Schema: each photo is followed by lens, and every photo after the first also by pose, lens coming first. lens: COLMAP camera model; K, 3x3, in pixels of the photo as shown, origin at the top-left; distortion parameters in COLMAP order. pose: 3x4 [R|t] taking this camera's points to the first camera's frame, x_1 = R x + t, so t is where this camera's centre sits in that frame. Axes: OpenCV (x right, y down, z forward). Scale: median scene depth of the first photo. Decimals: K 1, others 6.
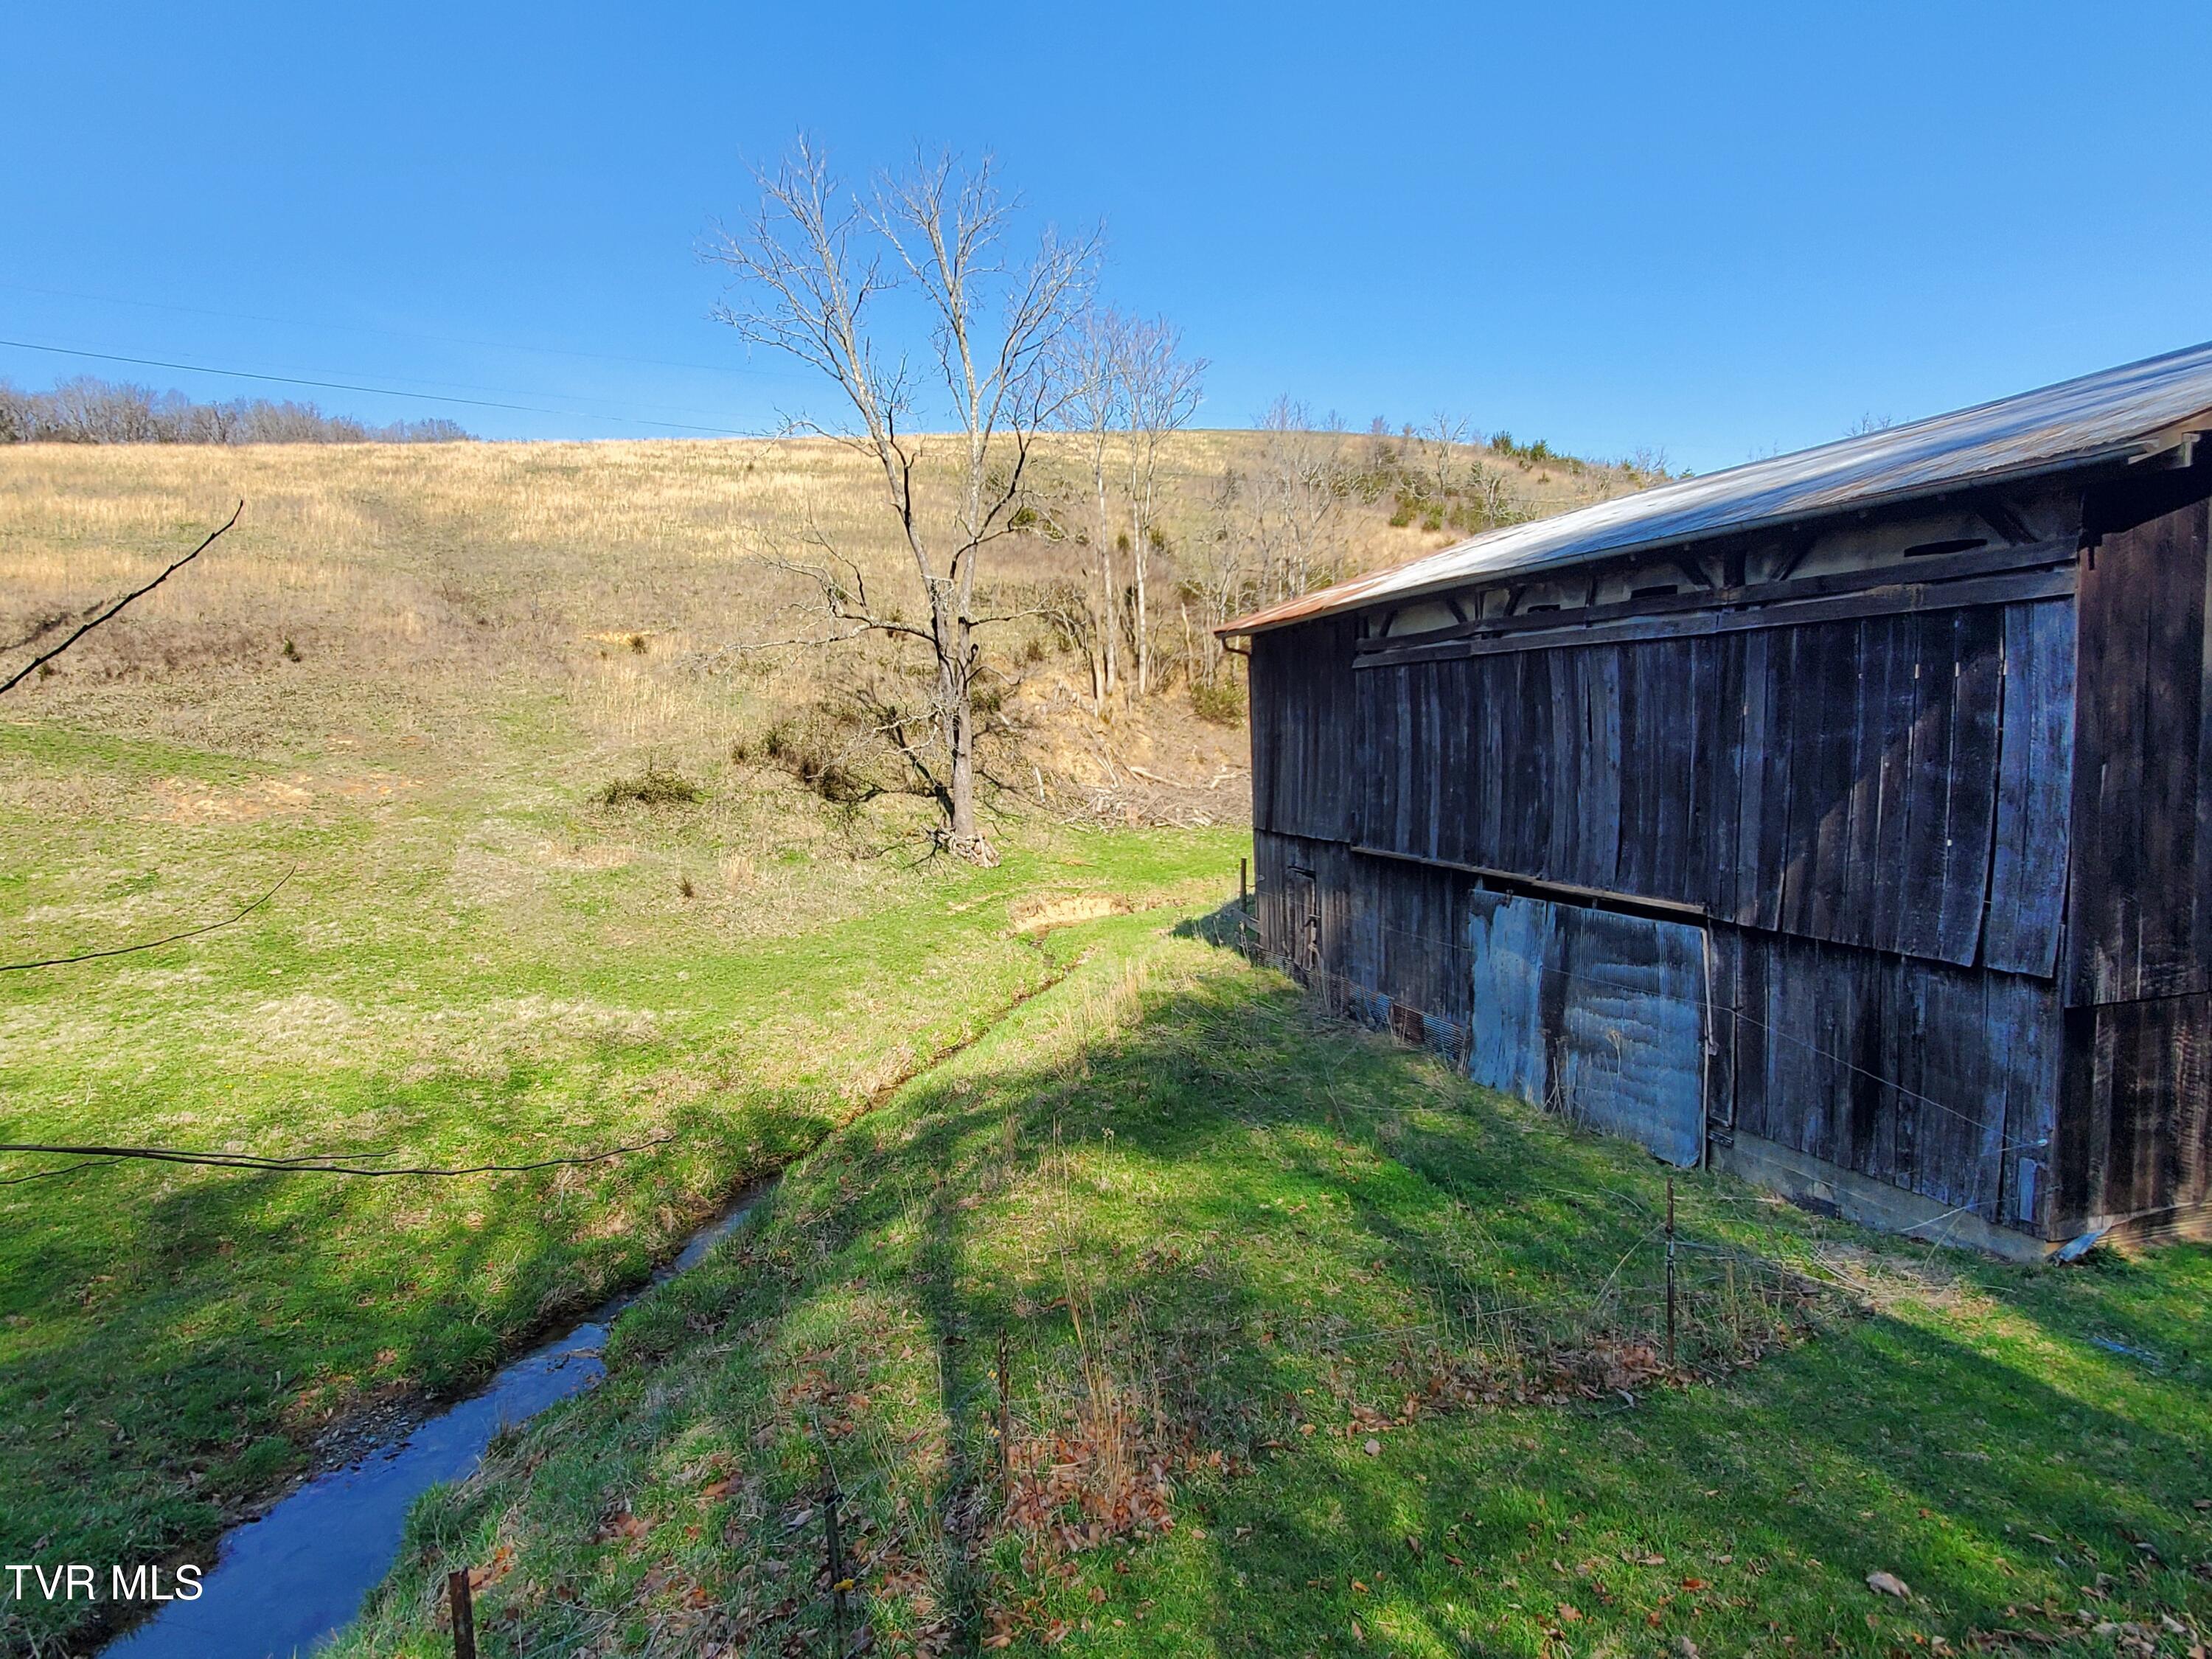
lens RADIAL K [[1271.5, 0, 1105.8], [0, 1271.5, 833.5], [0, 0, 1]] dist [0.002490, 0.000943]
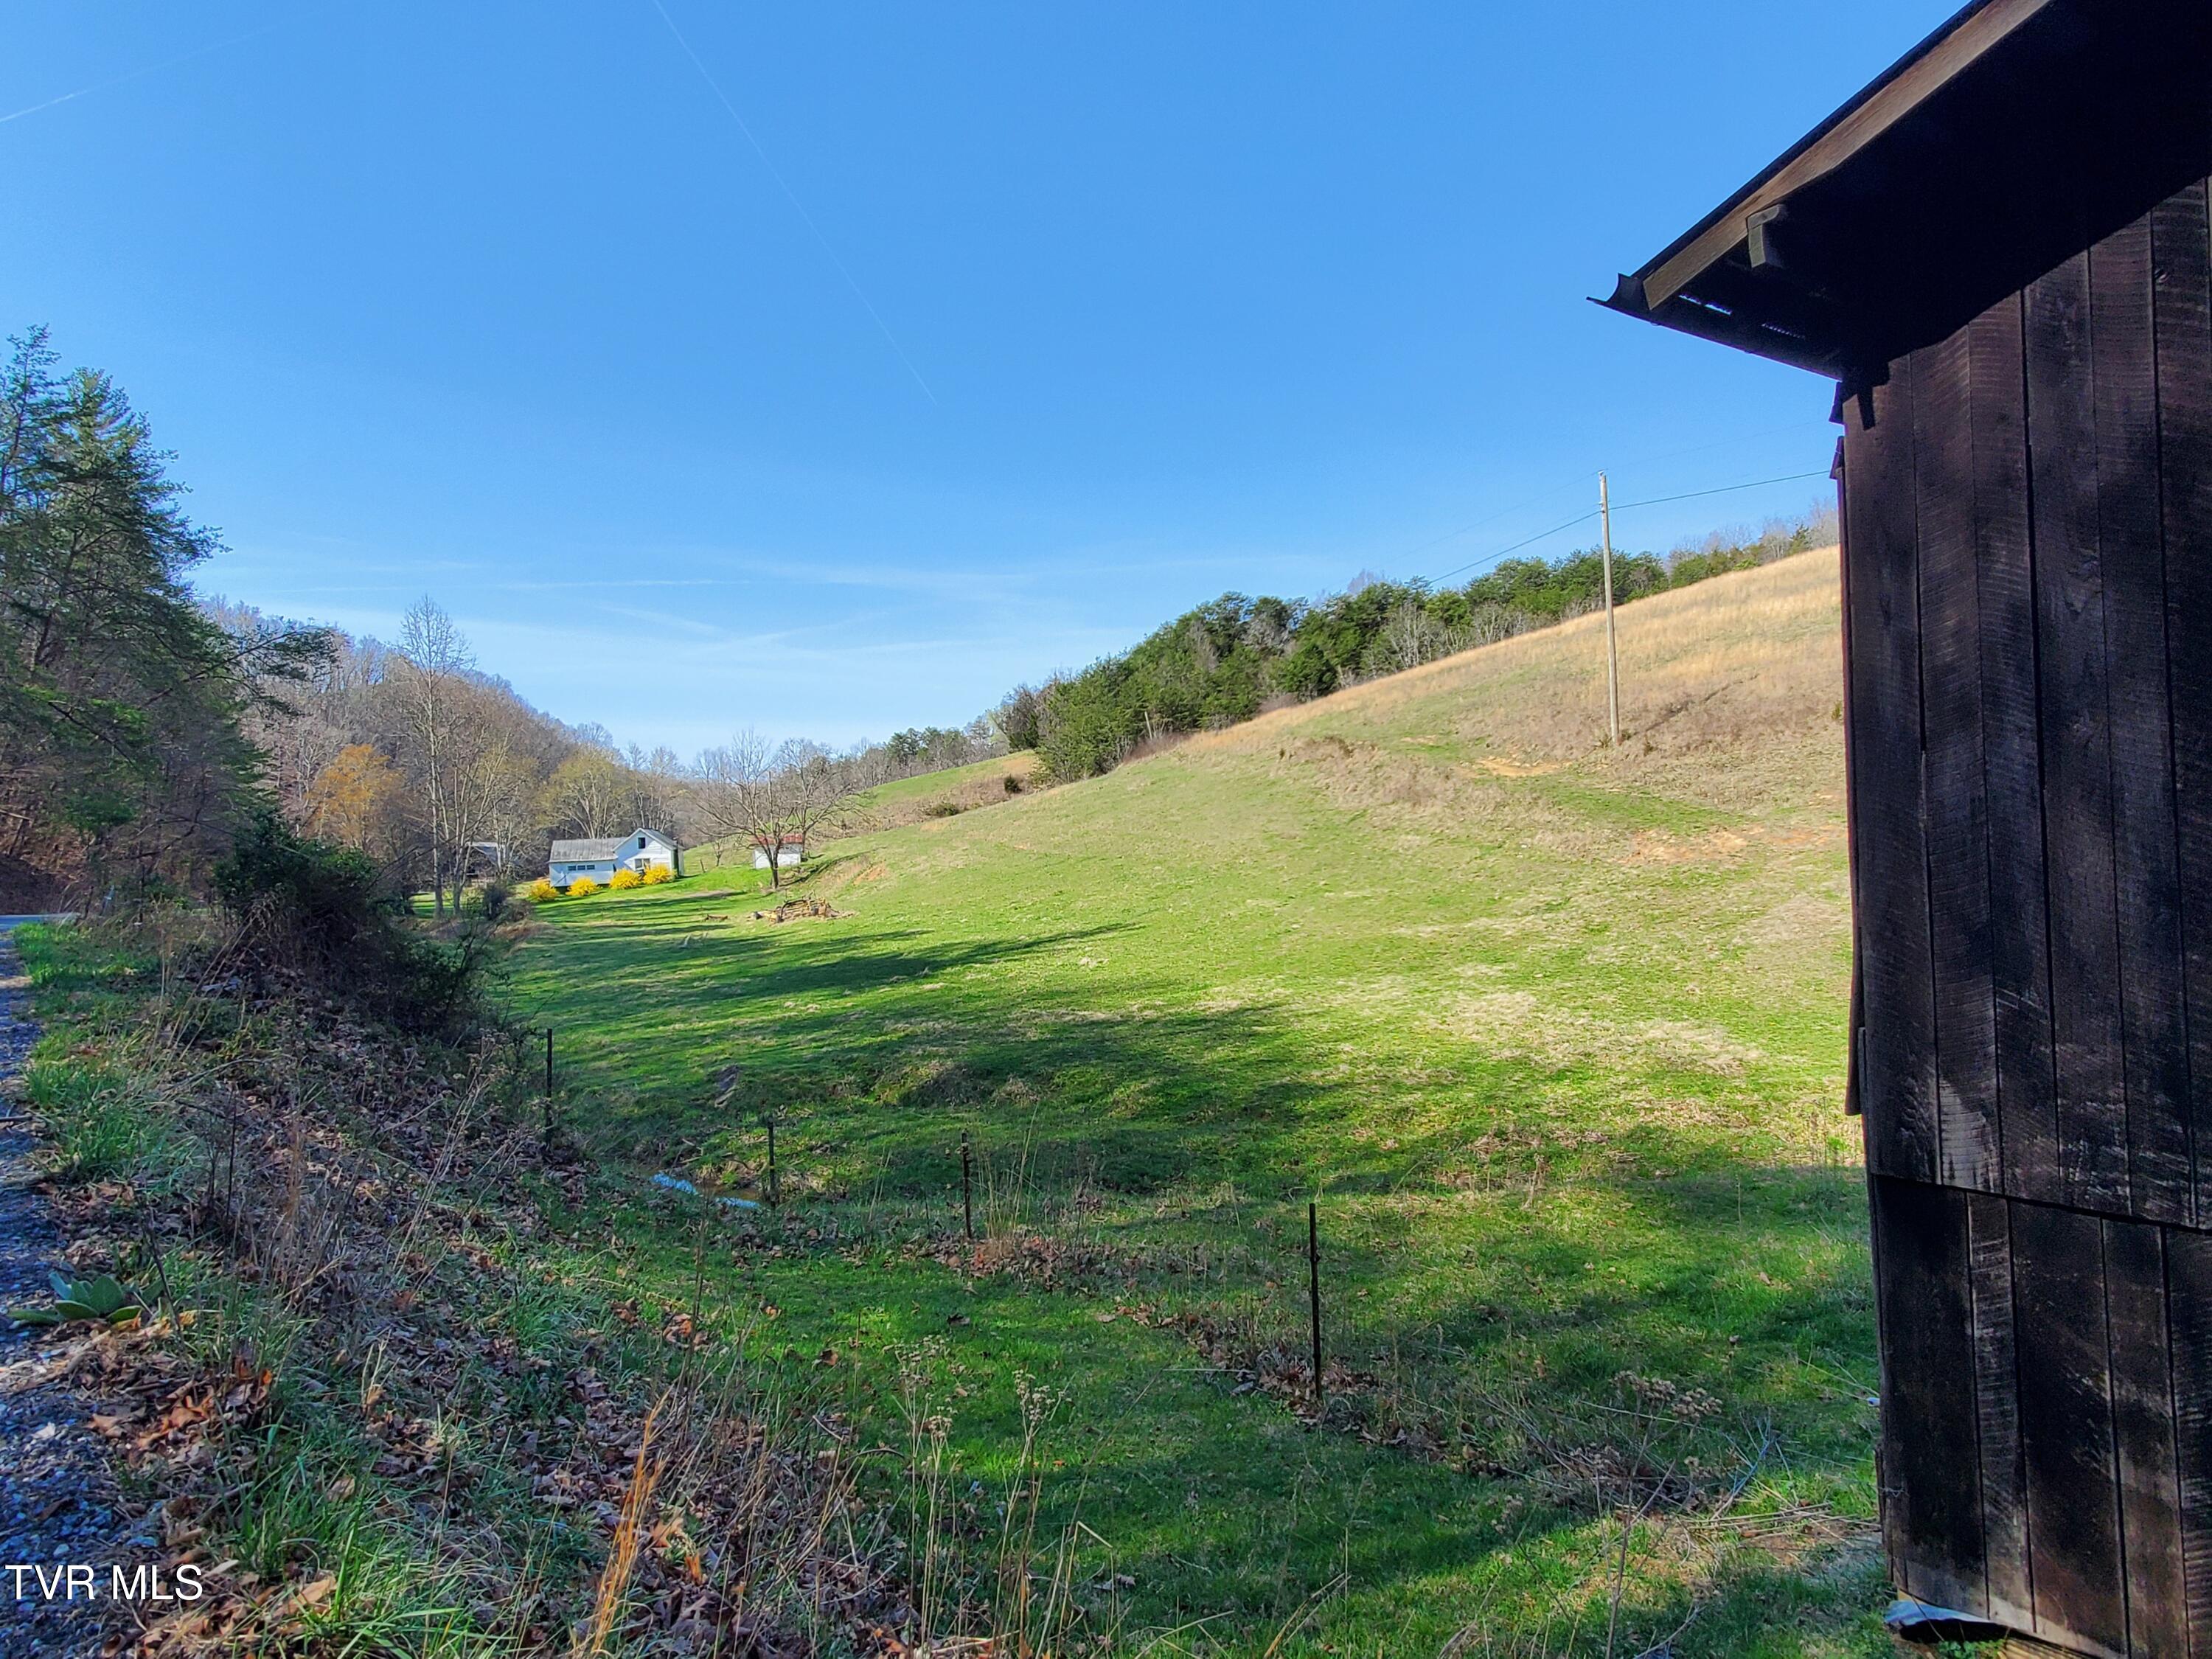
lens RADIAL K [[1271.5, 0, 1106.1], [0, 1271.5, 823.9], [0, 0, 1]] dist [0.002490, 0.000943]
pose [[0.298850, -0.011979, -0.954225, 1.187797], [-0.038309, 0.998965, -0.024539, 0.005235], [0.953531, 0.043889, 0.298082, 0.473931]]
